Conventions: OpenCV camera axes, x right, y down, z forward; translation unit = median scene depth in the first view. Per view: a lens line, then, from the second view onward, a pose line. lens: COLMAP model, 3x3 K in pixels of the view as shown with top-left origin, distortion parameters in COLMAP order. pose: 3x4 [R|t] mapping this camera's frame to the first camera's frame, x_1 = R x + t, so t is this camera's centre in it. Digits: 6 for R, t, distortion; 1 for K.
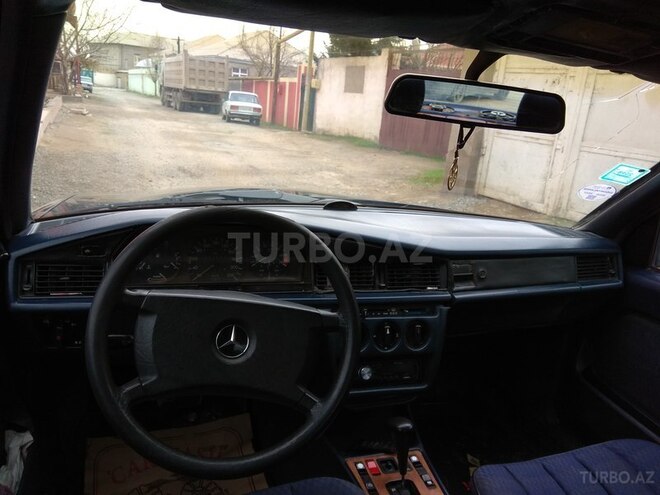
lens RADIAL K [[511.9, 0, 331.4], [0, 511.9, 246.7], [0, 0, 1]] dist [0.062795, -0.118530]
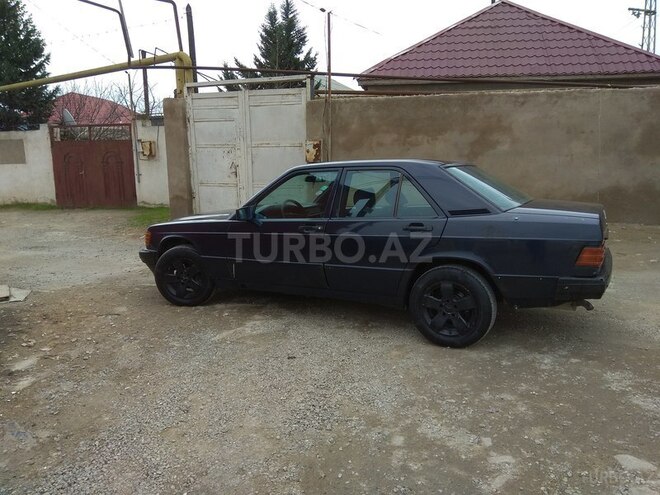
lens RADIAL K [[511.9, 0, 331.4], [0, 511.9, 246.7], [0, 0, 1]] dist [0.062795, -0.118530]
pose [[0.730013, -0.203360, 0.652476, -0.204052], [0.259882, 0.965587, 0.010184, 0.027756], [-0.632094, 0.162132, 0.757741, -0.197732]]
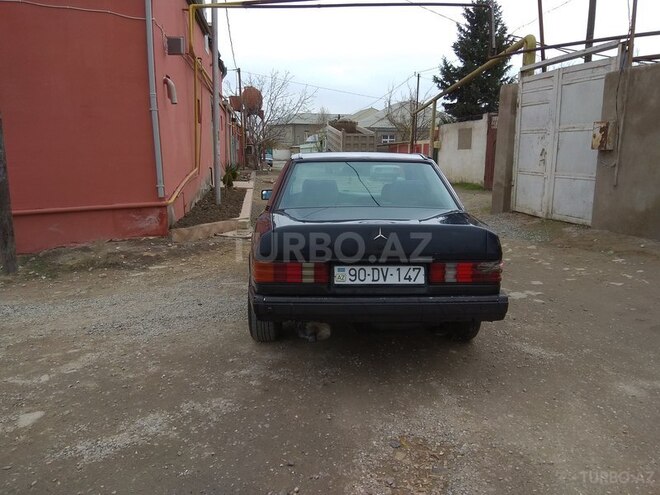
lens RADIAL K [[511.9, 0, 331.4], [0, 511.9, 246.7], [0, 0, 1]] dist [0.062795, -0.118530]
pose [[0.951294, -0.038688, -0.305847, 0.106569], [0.005263, 0.993988, -0.109363, 0.075824], [0.308240, 0.102427, 0.945779, -0.271931]]
